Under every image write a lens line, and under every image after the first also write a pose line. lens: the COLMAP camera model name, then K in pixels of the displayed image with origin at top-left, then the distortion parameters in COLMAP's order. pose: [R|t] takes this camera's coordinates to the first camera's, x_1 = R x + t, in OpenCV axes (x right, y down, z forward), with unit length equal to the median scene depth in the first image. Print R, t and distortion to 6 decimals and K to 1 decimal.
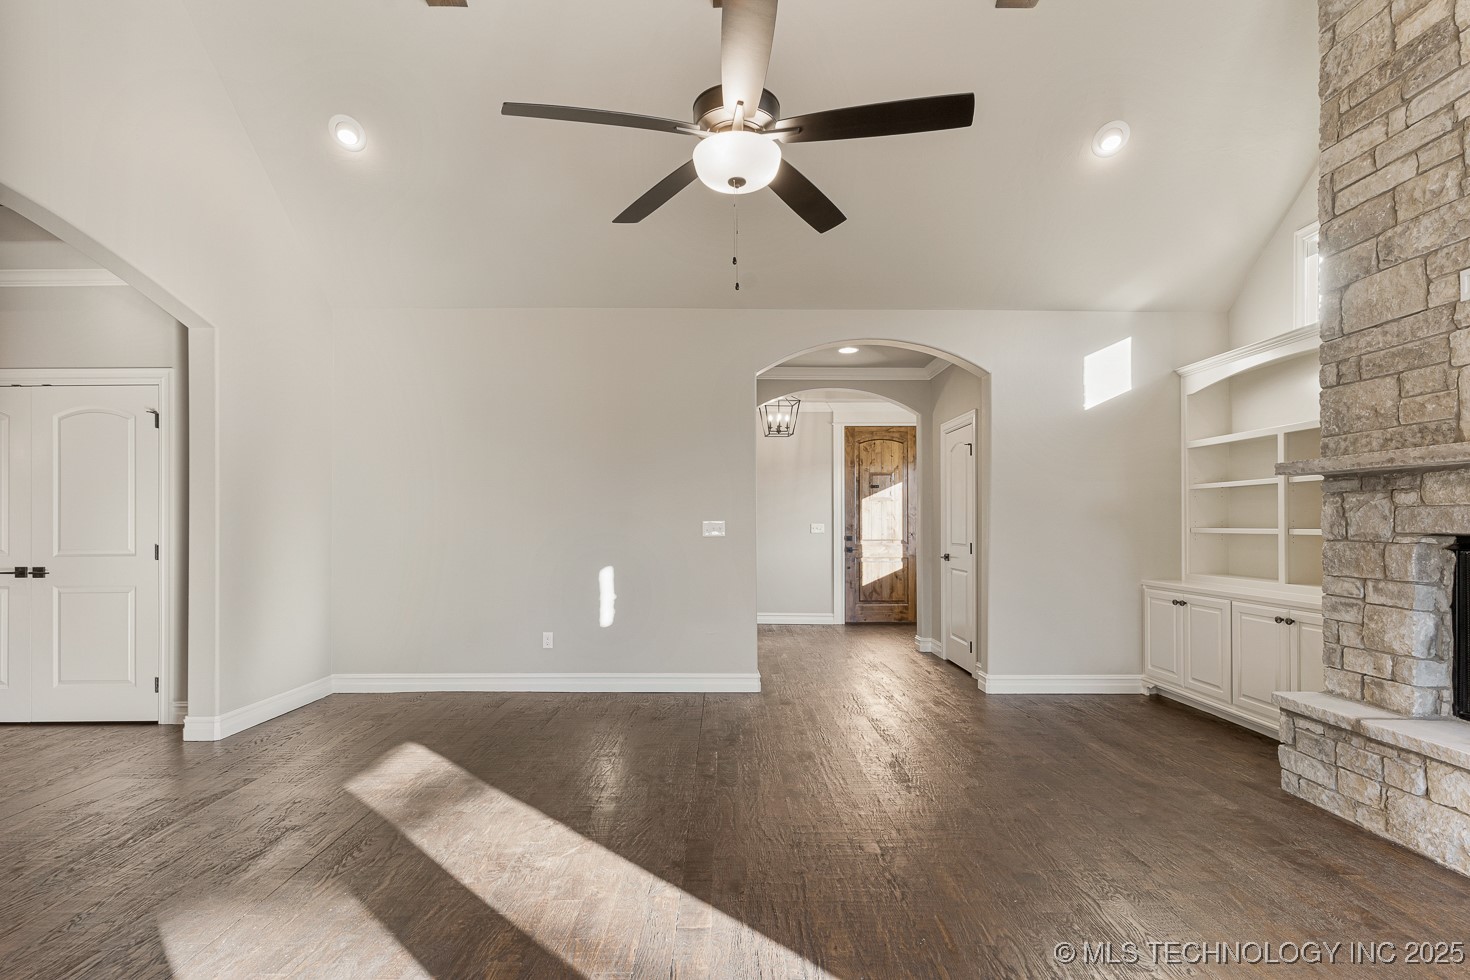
lens RADIAL K [[718.2, 0, 723.8], [0, 718.2, 516.5], [0, 0, 1]] dist [0.001942, -0.000155]
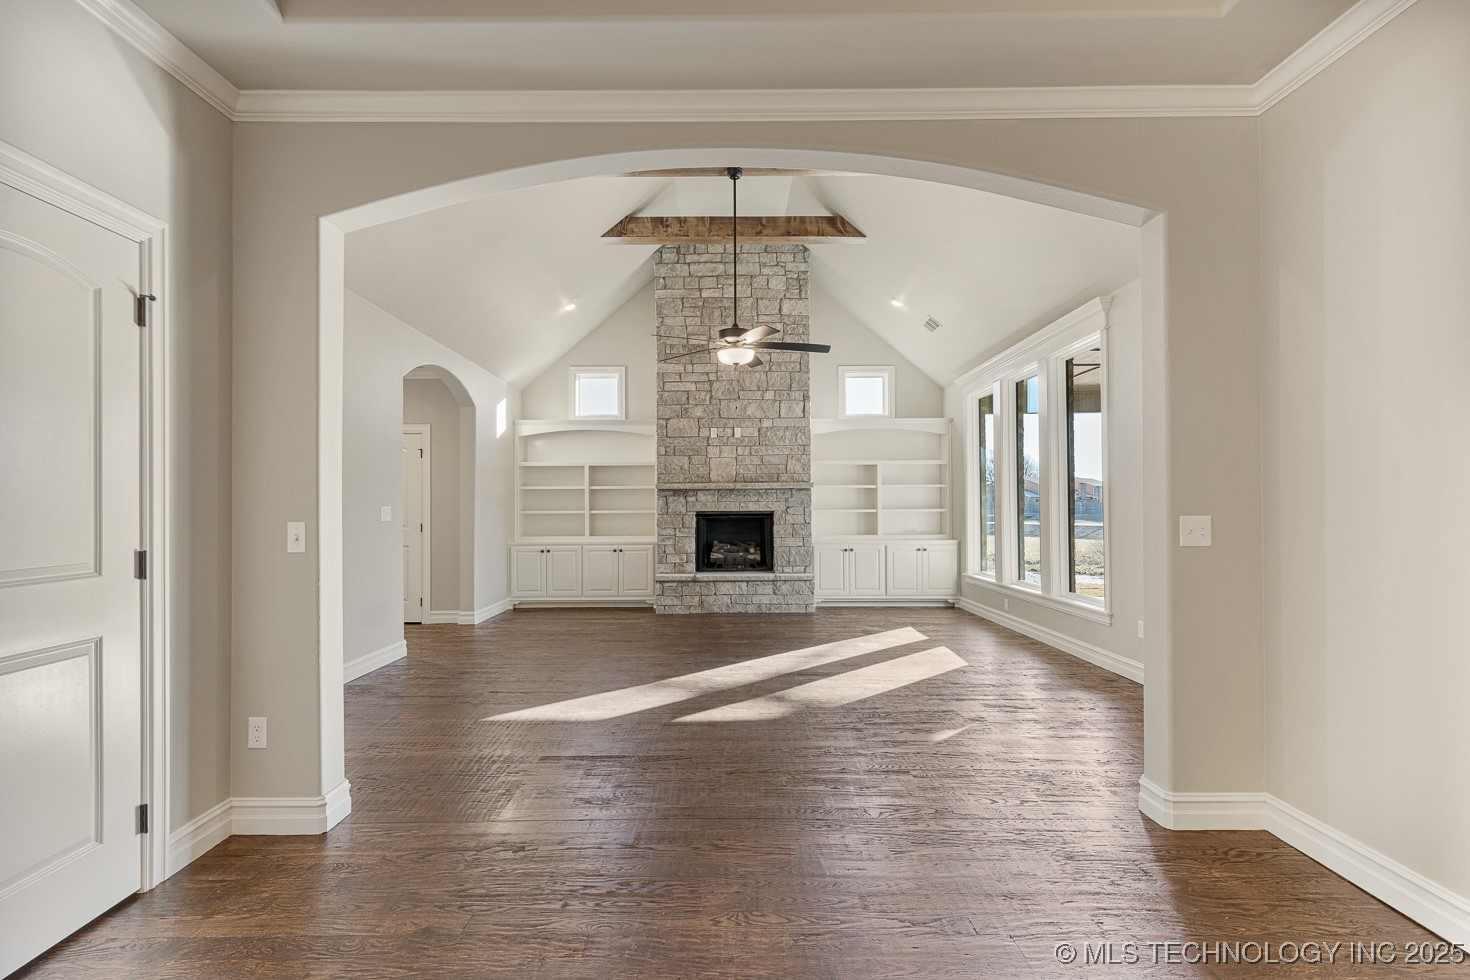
lens RADIAL K [[711.8, 0, 726.5], [0, 711.8, 499.1], [0, 0, 1]] dist [-0.000294, -0.000216]
pose [[0.001257, 0.011987, 0.999927, -1.847763], [-0.004175, 0.999920, -0.011981, 0.008746], [-0.999990, -0.004160, 0.001307, 0.814532]]
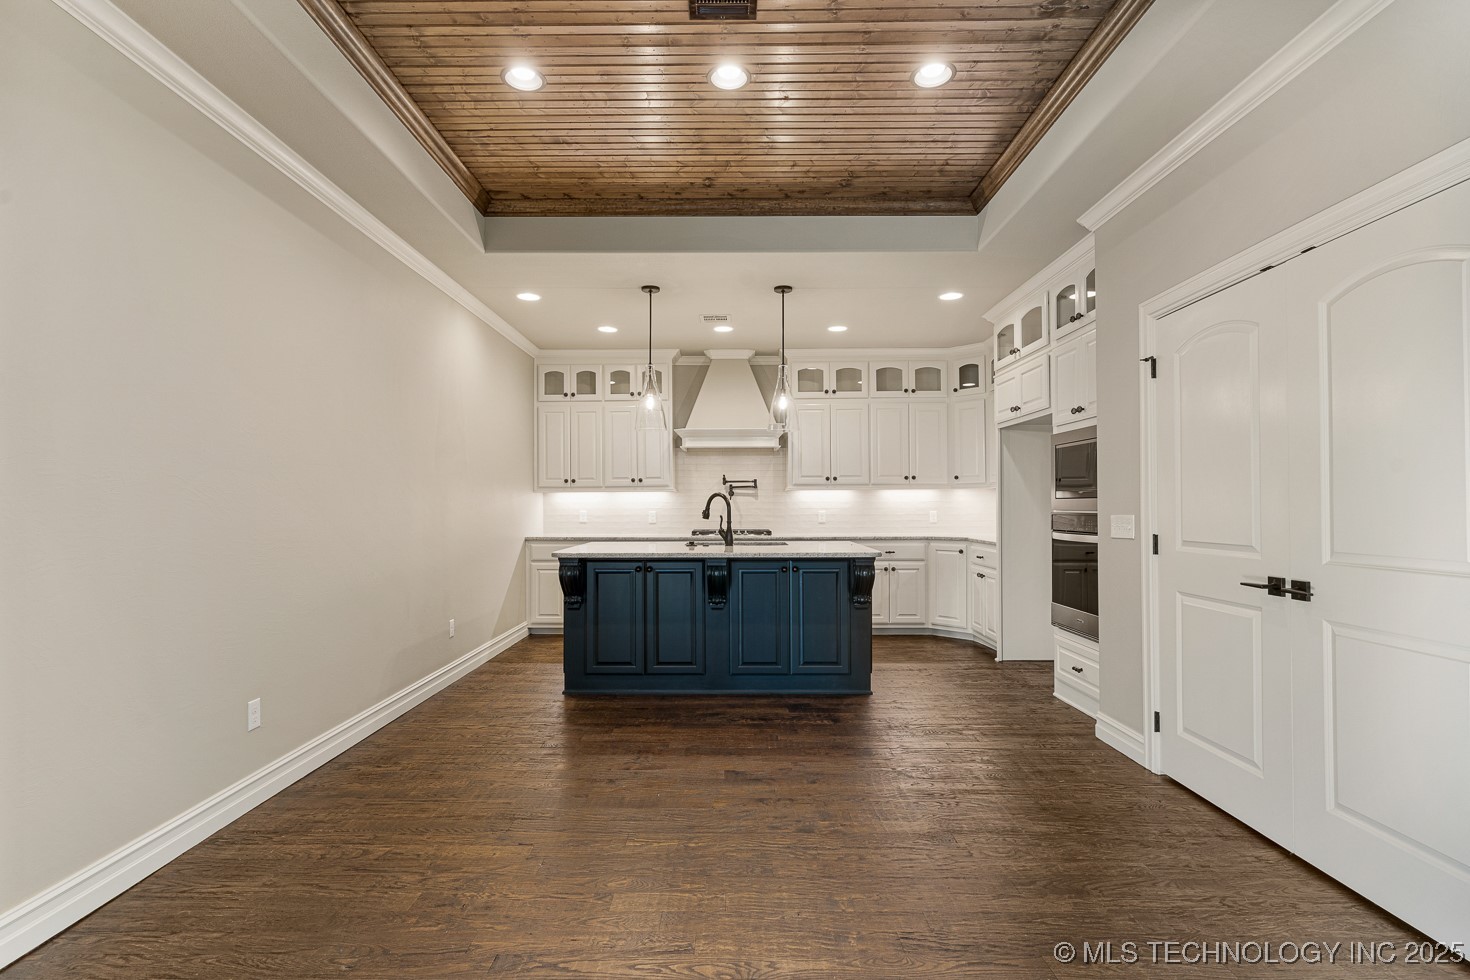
lens RADIAL K [[711.8, 0, 726.5], [0, 711.8, 499.1], [0, 0, 1]] dist [-0.000294, -0.000216]
pose [[-0.011960, -0.004974, -0.999916, -0.560834], [0.013320, 0.999898, -0.005133, 0.005377], [0.999840, -0.013381, -0.011892, 0.797079]]
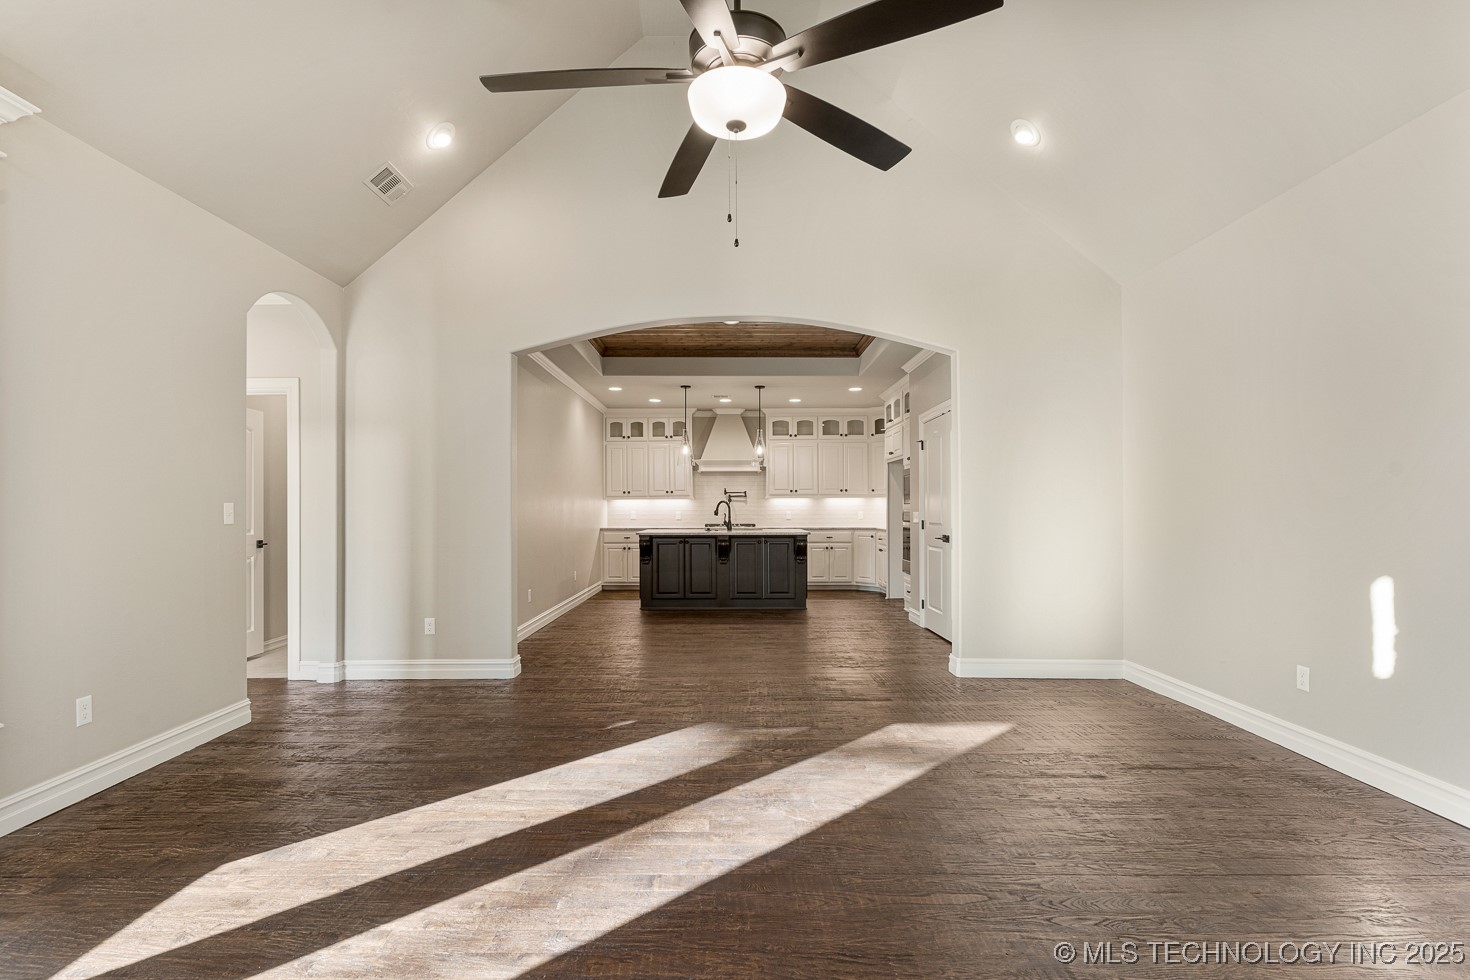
lens RADIAL K [[711.8, 0, 726.5], [0, 711.8, 499.1], [0, 0, 1]] dist [-0.000294, -0.000216]
pose [[-0.004270, -0.010942, -0.999931, 0.720489], [0.012932, 0.999856, -0.010997, 0.008236], [0.999907, -0.012978, -0.004128, 0.783399]]
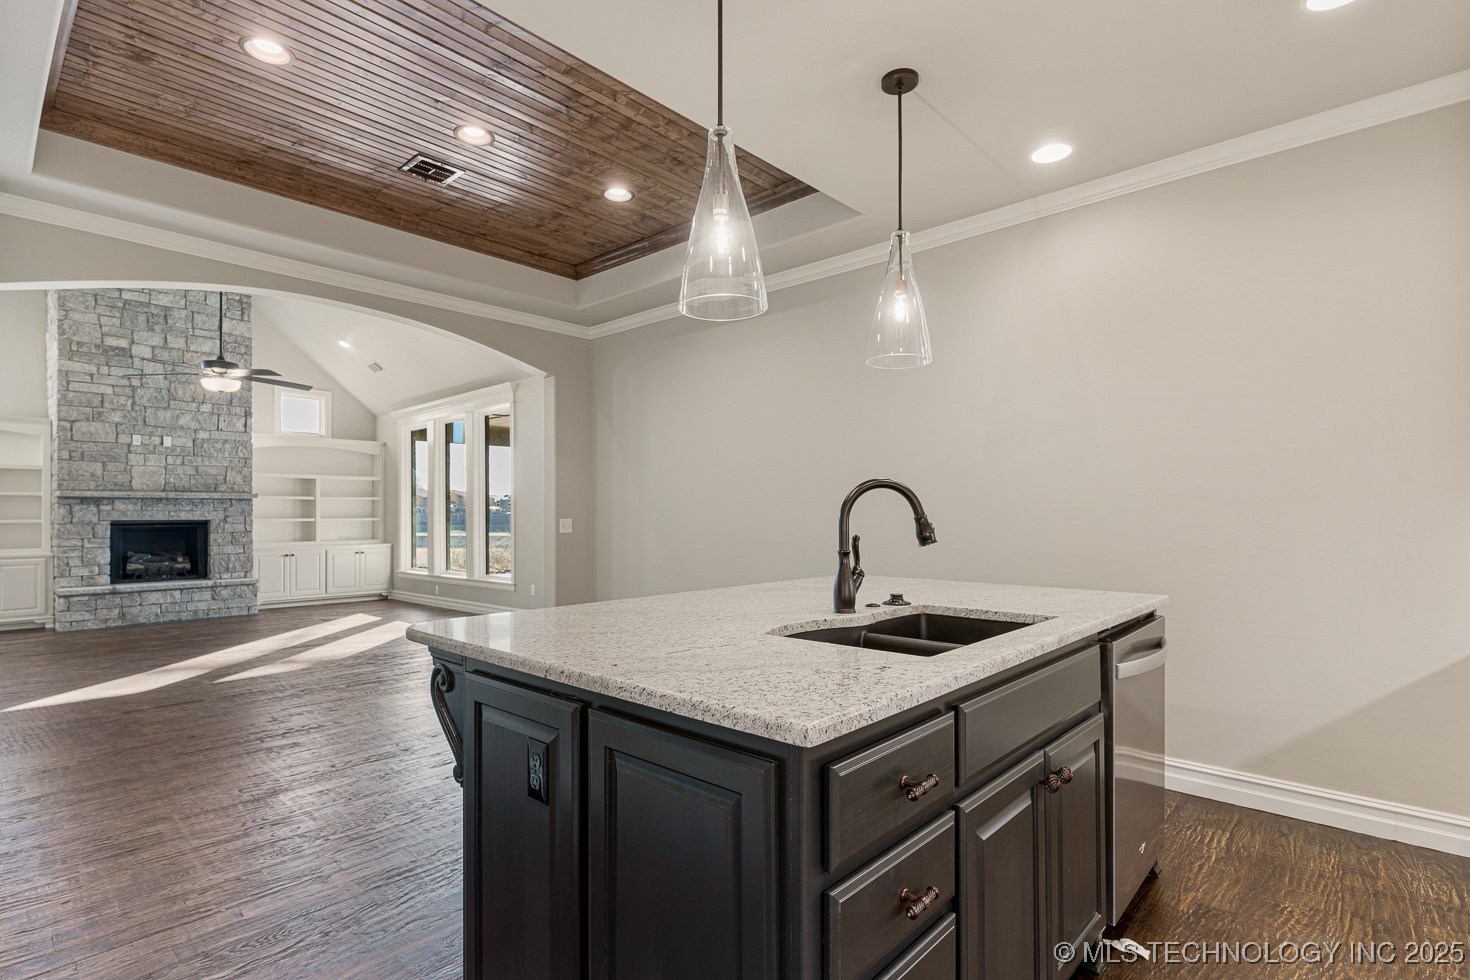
lens RADIAL K [[720.5, 0, 729.3], [0, 720.5, 508.1], [0, 0, 1]] dist [0.004004, -0.000976]
pose [[-0.733532, 0.010812, 0.679569, -2.585770], [-0.001376, 0.999848, -0.017393, 0.020478], [-0.679654, -0.013694, -0.733405, 1.344210]]
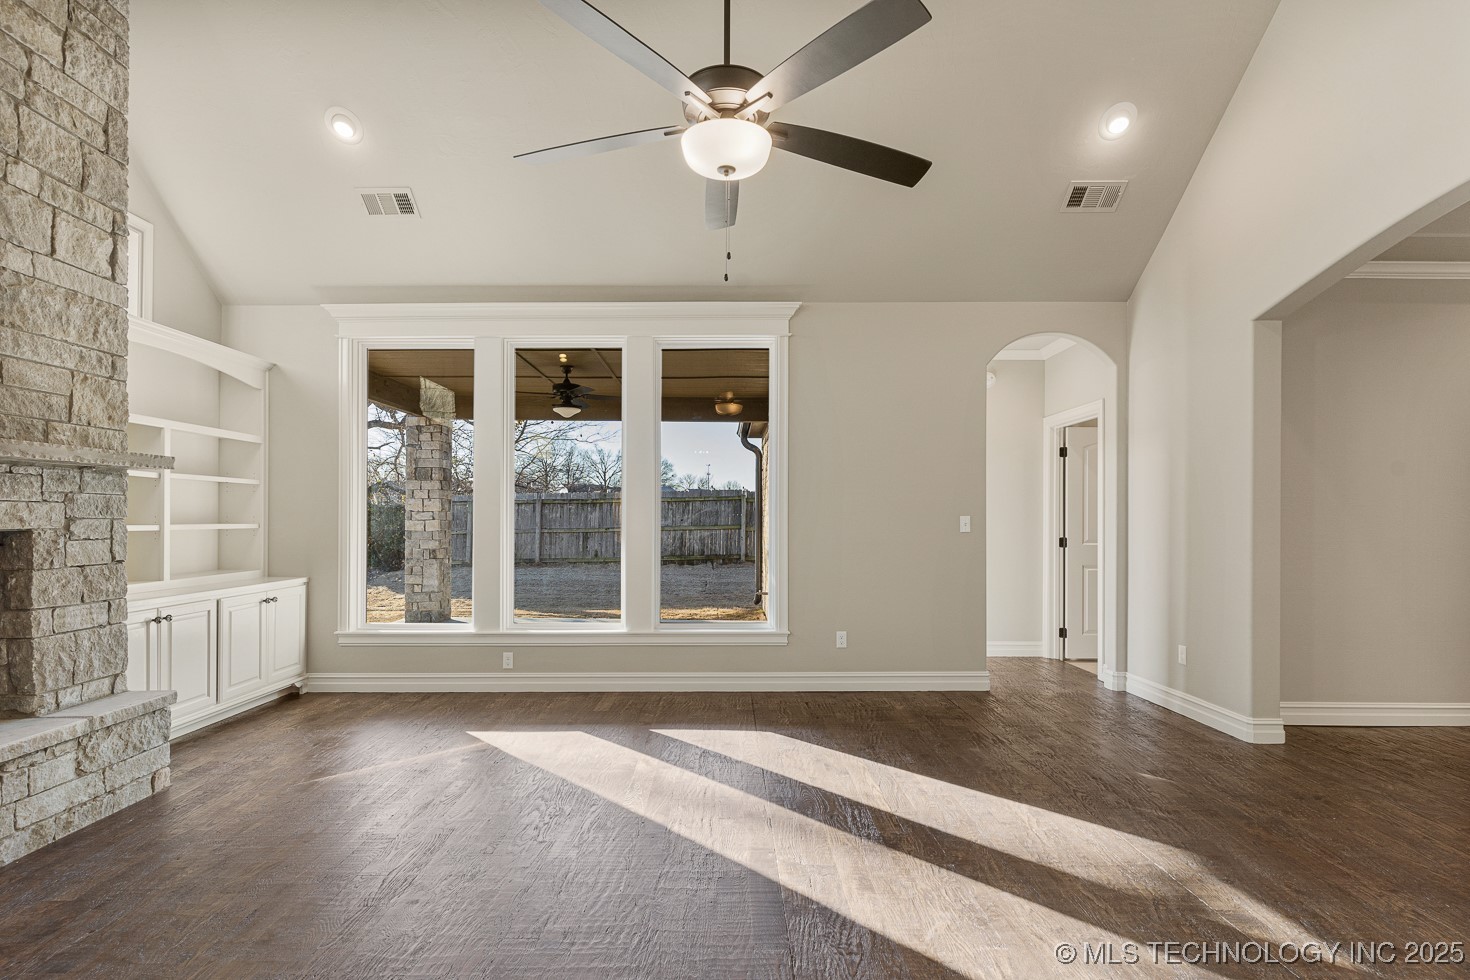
lens RADIAL K [[718.2, 0, 723.8], [0, 718.2, 516.5], [0, 0, 1]] dist [0.001942, -0.000155]
pose [[-0.999996, -0.002223, 0.001732, 0.013595], [-0.002245, 0.999919, -0.012493, 0.012583], [-0.001704, -0.012497, -0.999920, 1.560327]]
